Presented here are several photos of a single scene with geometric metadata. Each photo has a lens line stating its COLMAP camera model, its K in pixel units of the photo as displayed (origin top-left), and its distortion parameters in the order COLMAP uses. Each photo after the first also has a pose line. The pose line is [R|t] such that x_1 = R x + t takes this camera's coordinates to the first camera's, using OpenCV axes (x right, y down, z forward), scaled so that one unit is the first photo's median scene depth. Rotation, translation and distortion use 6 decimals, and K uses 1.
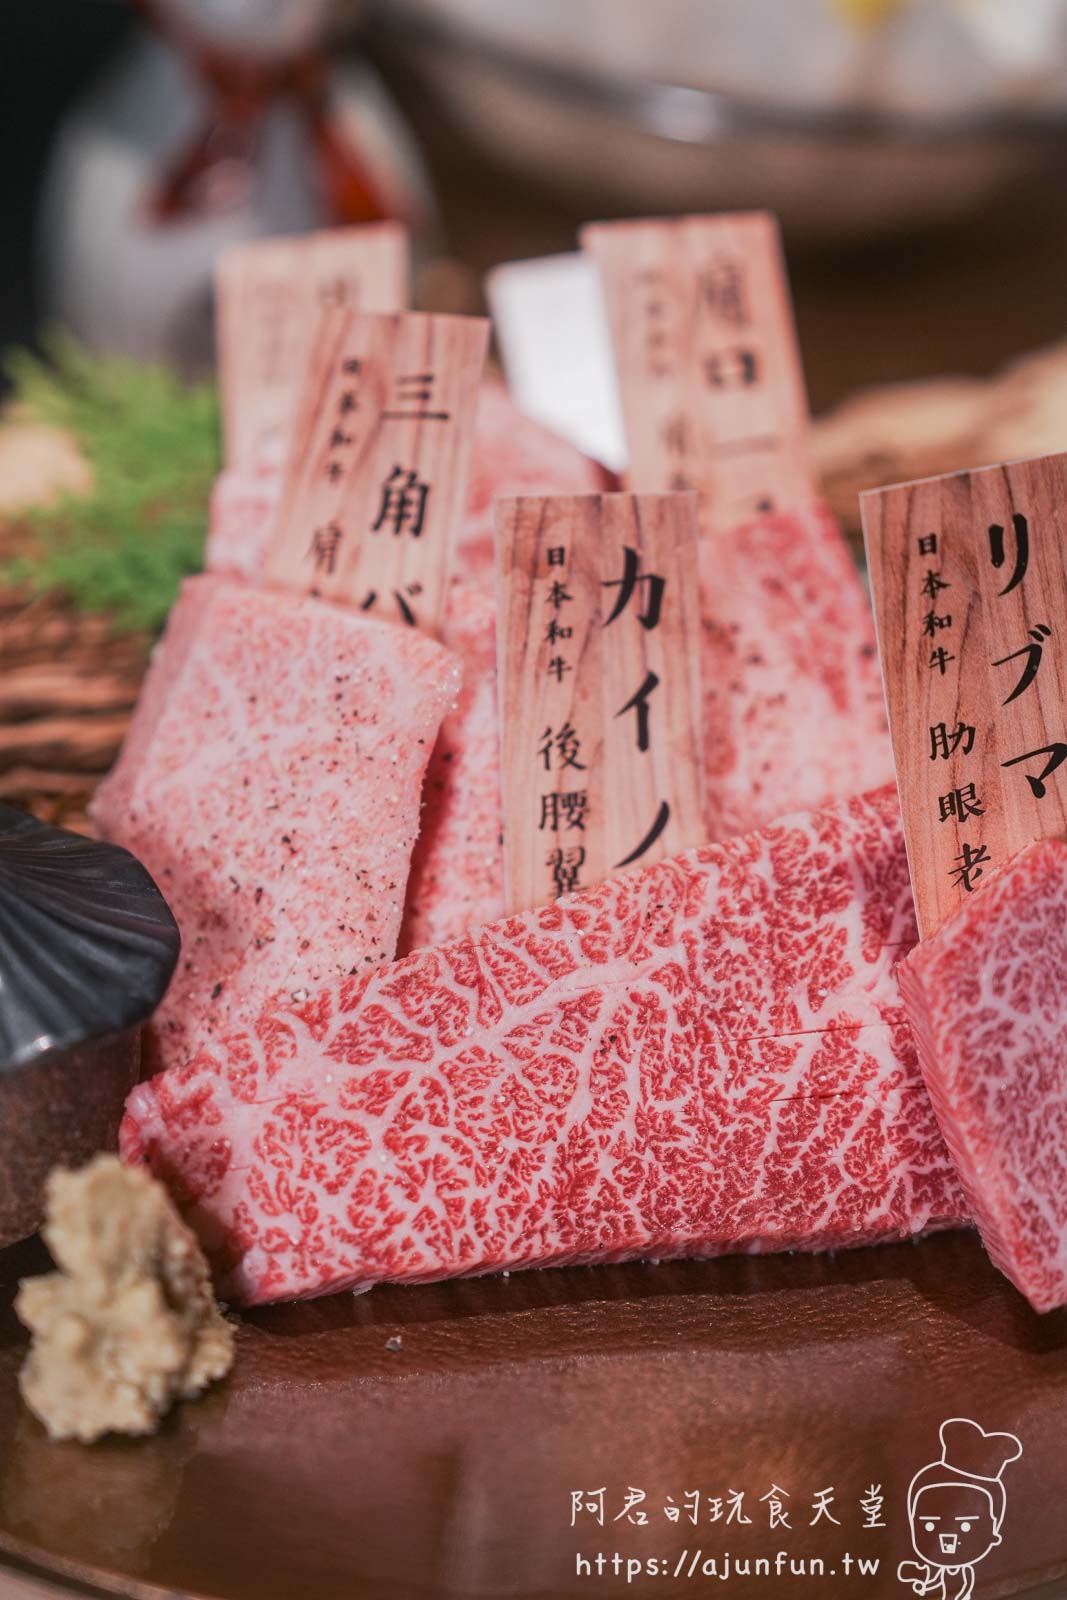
lens RADIAL K [[3098.9, 0, 537.8], [0, 3098.9, 781.7], [0, 0, 1]] dist [0.322802, 0.161891]
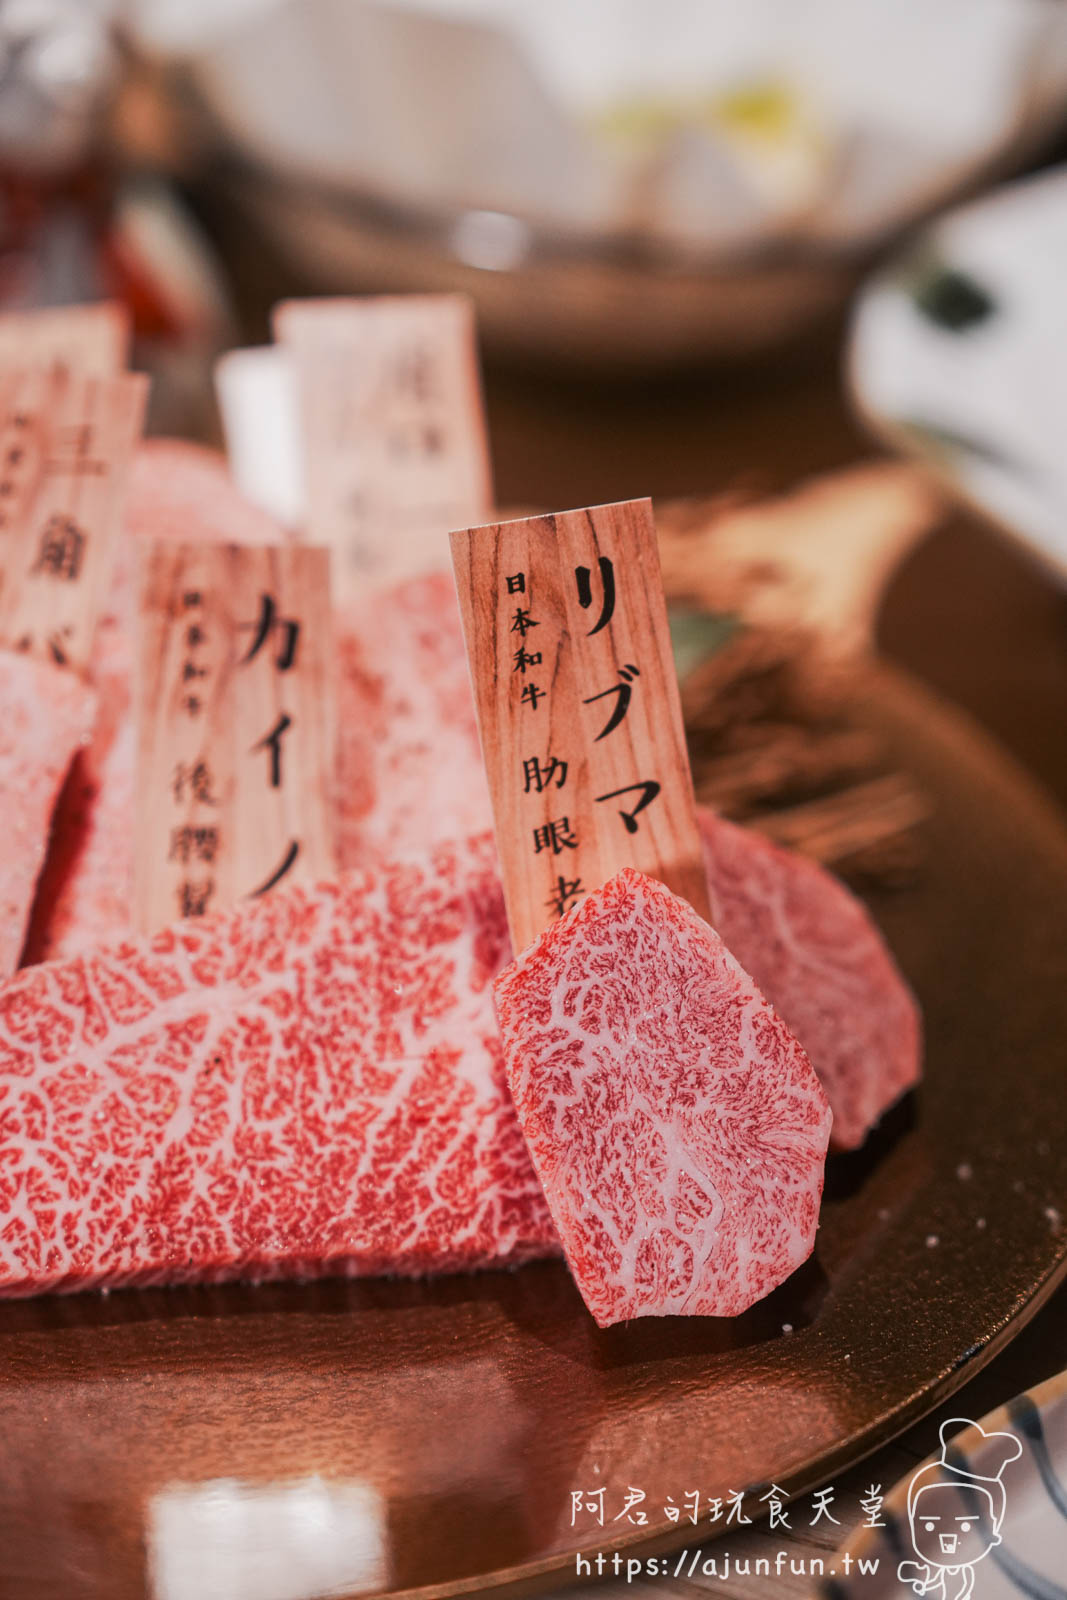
lens RADIAL K [[3098.9, 0, 537.8], [0, 3098.9, 781.7], [0, 0, 1]] dist [0.322802, 0.161891]
pose [[0.998437, 0.019534, -0.052356, 0.180525], [-0.023503, 0.996807, -0.076311, 0.066553], [0.050698, 0.077423, 0.995708, -0.027892]]
